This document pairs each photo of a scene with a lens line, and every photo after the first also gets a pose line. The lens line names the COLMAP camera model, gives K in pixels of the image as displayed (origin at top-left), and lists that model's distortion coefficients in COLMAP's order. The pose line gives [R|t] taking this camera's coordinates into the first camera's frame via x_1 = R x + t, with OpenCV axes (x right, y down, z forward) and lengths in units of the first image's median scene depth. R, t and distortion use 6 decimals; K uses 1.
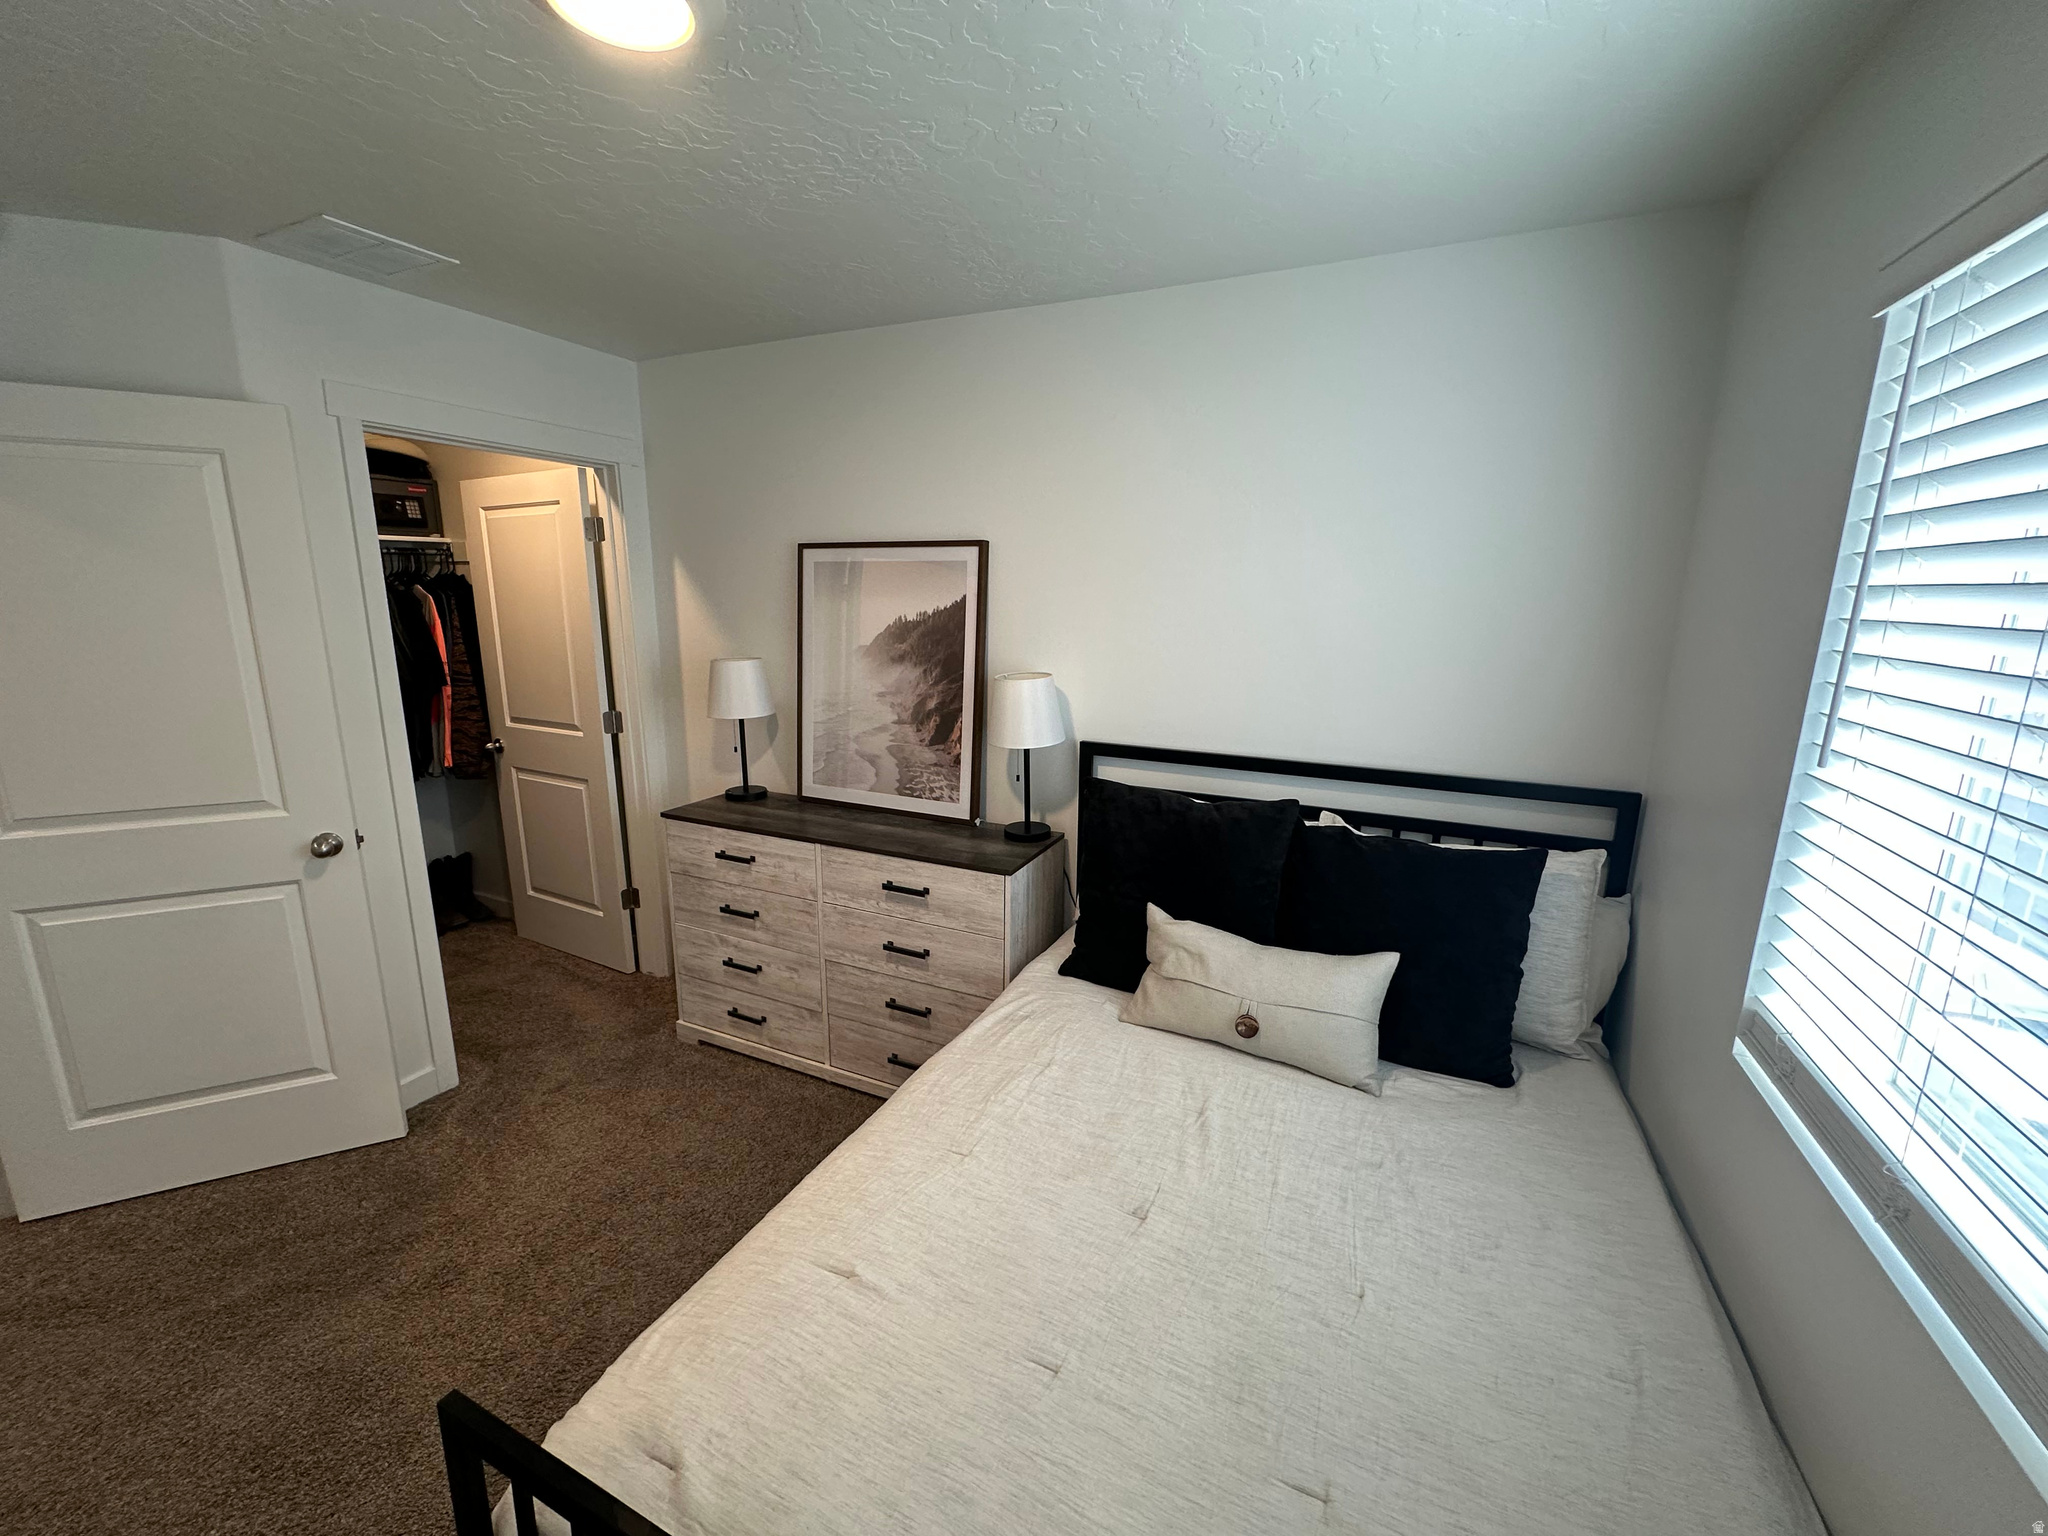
lens RADIAL K [[814.2, 0, 1026.0], [0, 814.2, 764.8], [0, 0, 1]] dist [-0.003394, 0.000341]
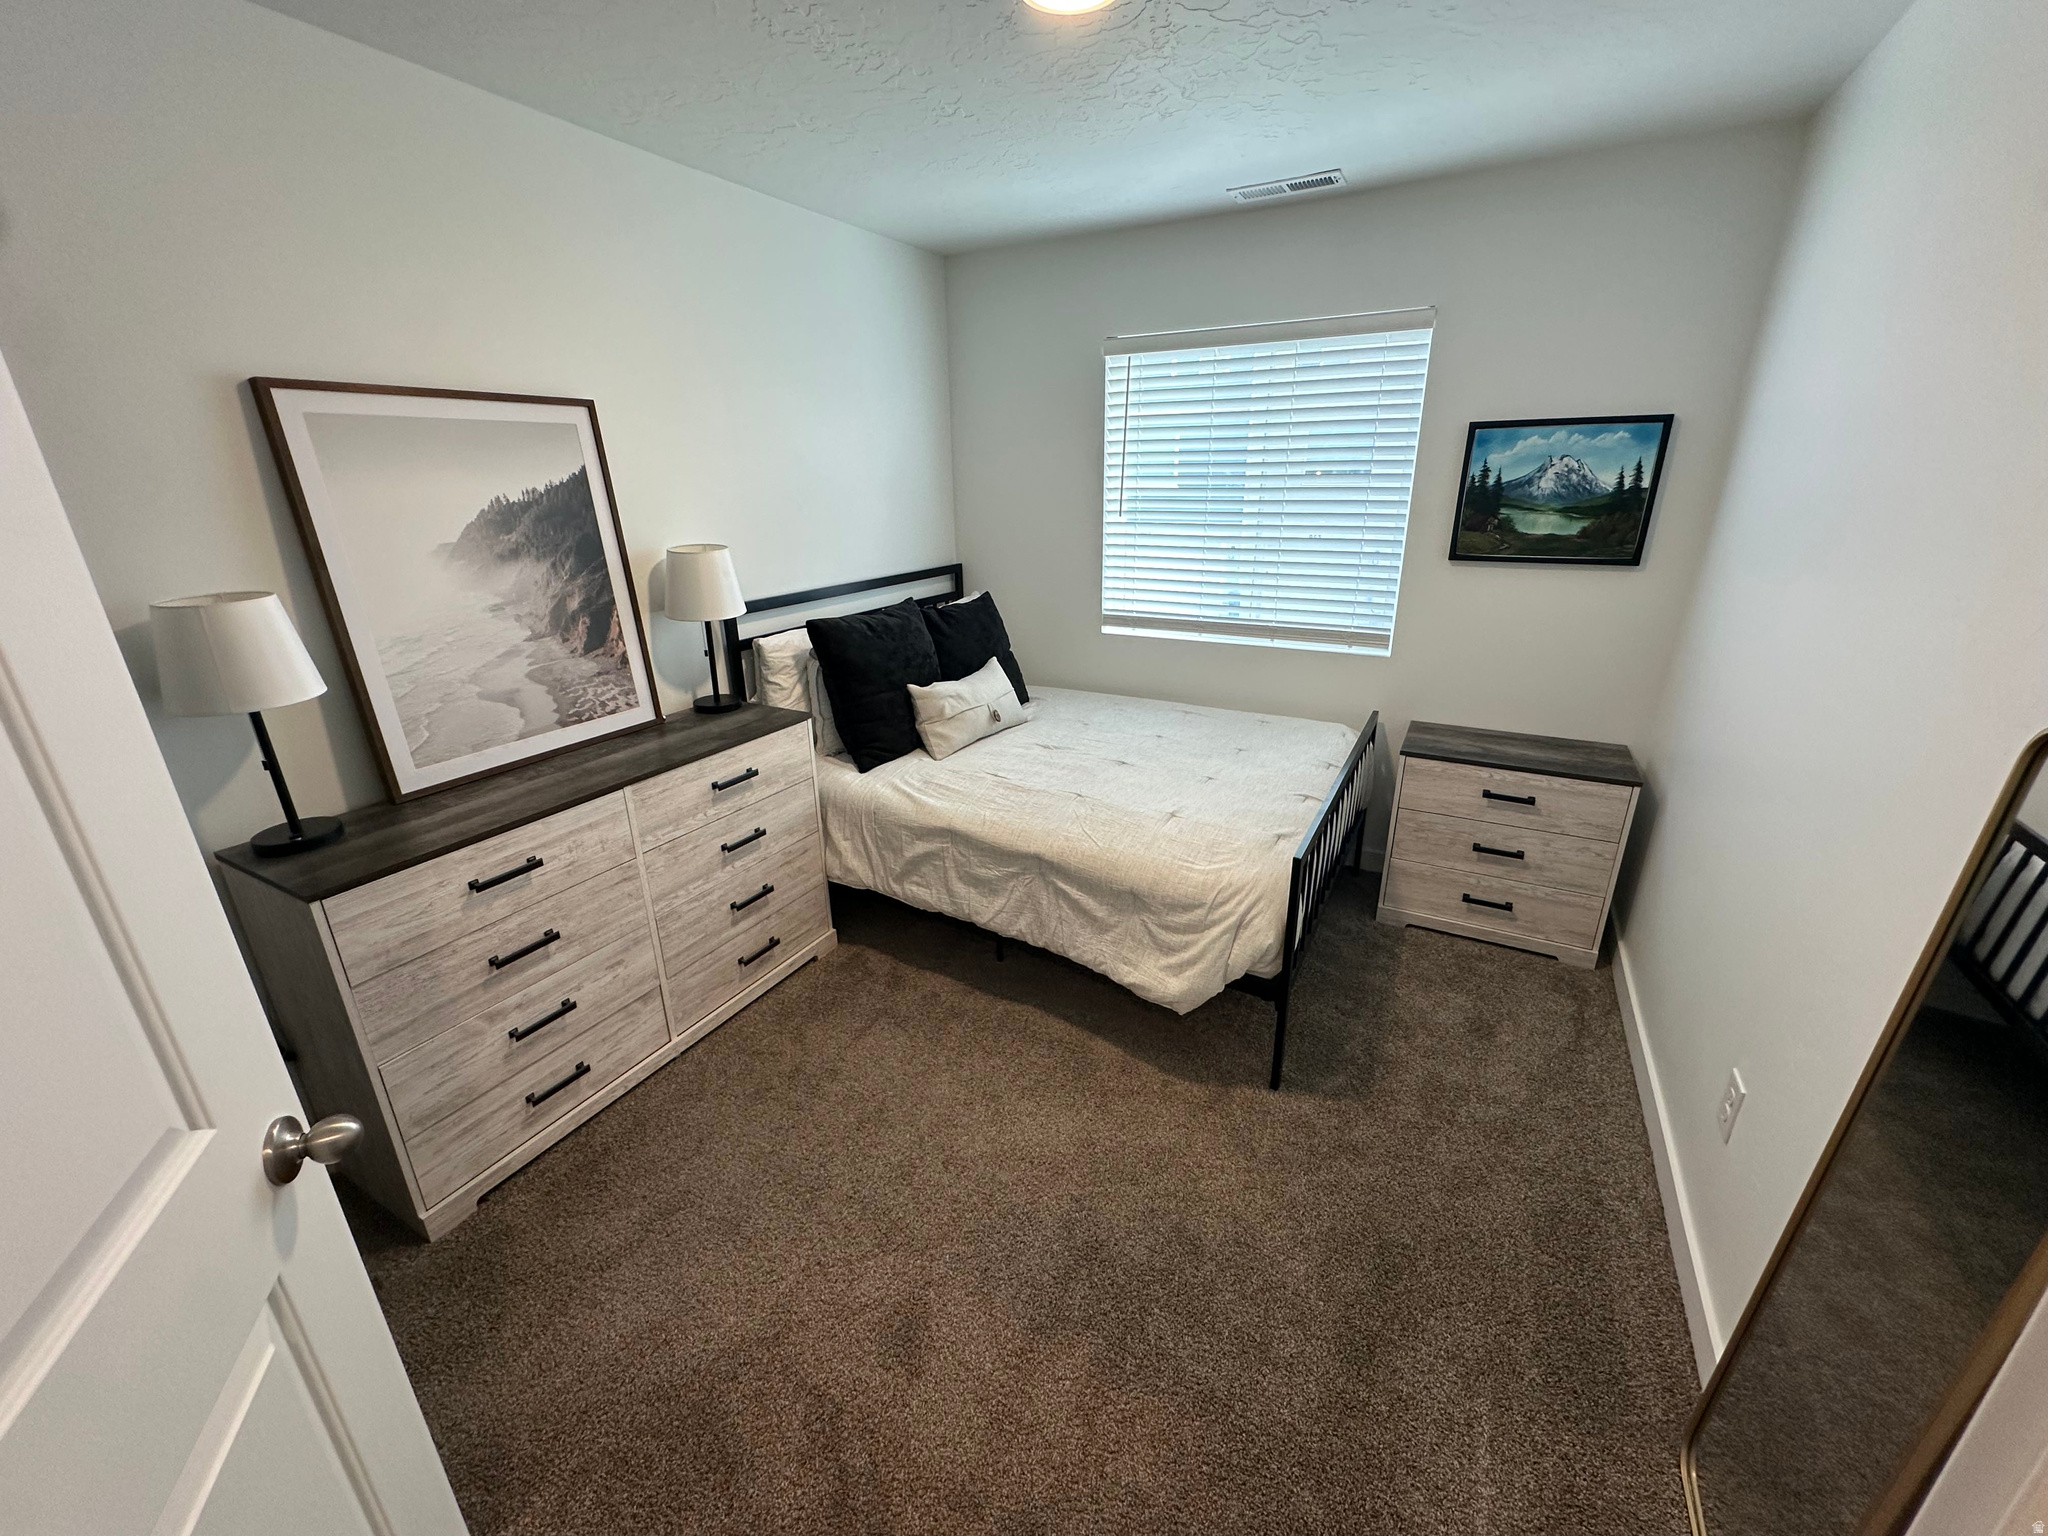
lens RADIAL K [[814.2, 0, 1026.0], [0, 814.2, 764.8], [0, 0, 1]] dist [-0.003394, 0.000341]
pose [[0.069376, -0.351276, 0.933698, -0.919119], [0.222863, 0.917756, 0.328719, -0.094115], [-0.972378, 0.185281, 0.141957, 0.467862]]
